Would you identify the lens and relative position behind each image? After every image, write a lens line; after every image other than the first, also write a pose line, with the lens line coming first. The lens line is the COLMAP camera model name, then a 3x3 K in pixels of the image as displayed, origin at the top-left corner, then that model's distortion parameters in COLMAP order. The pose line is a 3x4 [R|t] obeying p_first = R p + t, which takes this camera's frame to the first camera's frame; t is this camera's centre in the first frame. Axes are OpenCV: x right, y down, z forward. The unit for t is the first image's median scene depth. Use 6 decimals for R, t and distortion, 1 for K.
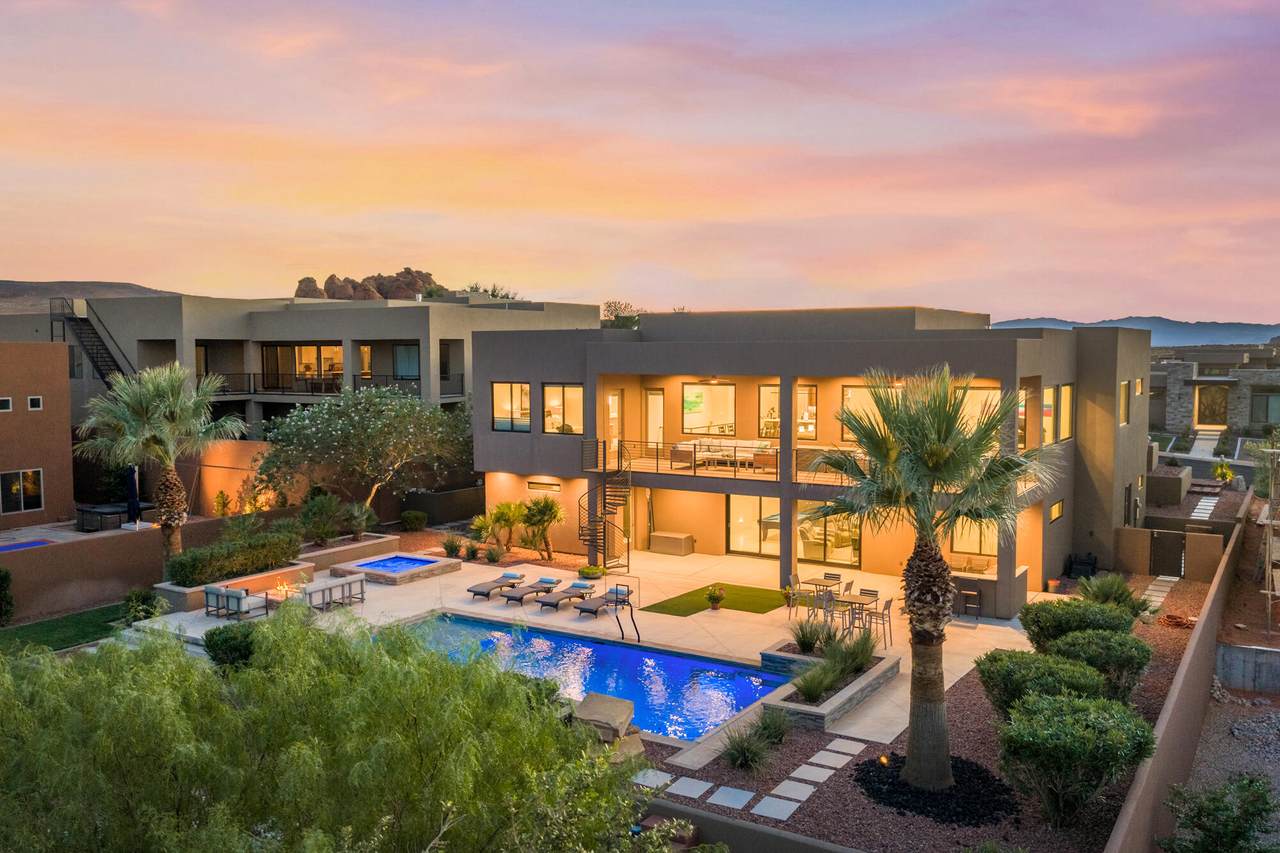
lens RADIAL K [[1073.7, 0, 640.0], [0, 1073.7, 426.5], [0, 0, 1]] dist [0.012016, 0.002719]
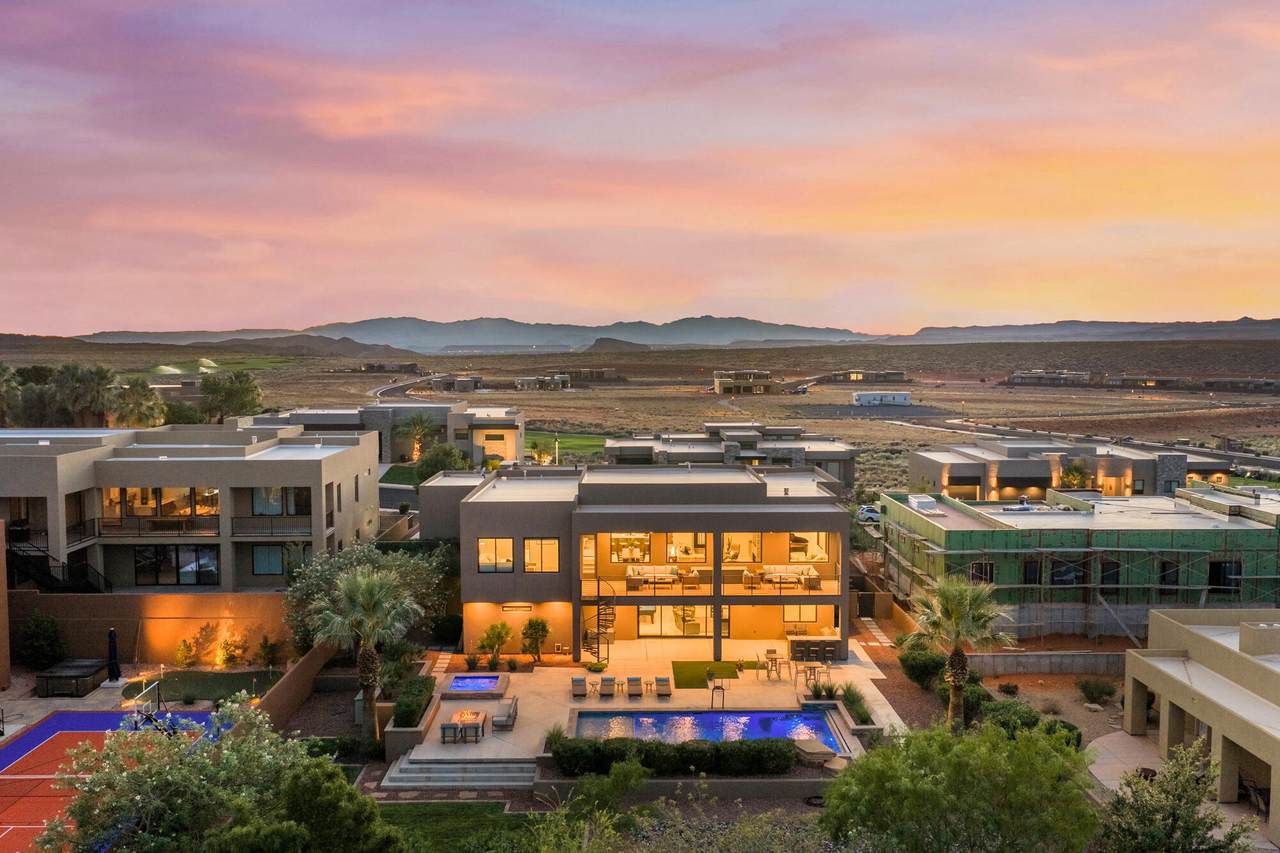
lens RADIAL K [[1073.7, 0, 640.0], [0, 1073.7, 426.5], [0, 0, 1]] dist [0.012016, 0.002719]
pose [[0.841505, -0.040964, 0.538694, -0.741847], [0.039945, 0.999110, 0.013575, -0.206923], [-0.538771, 0.010094, 0.842392, -0.298368]]
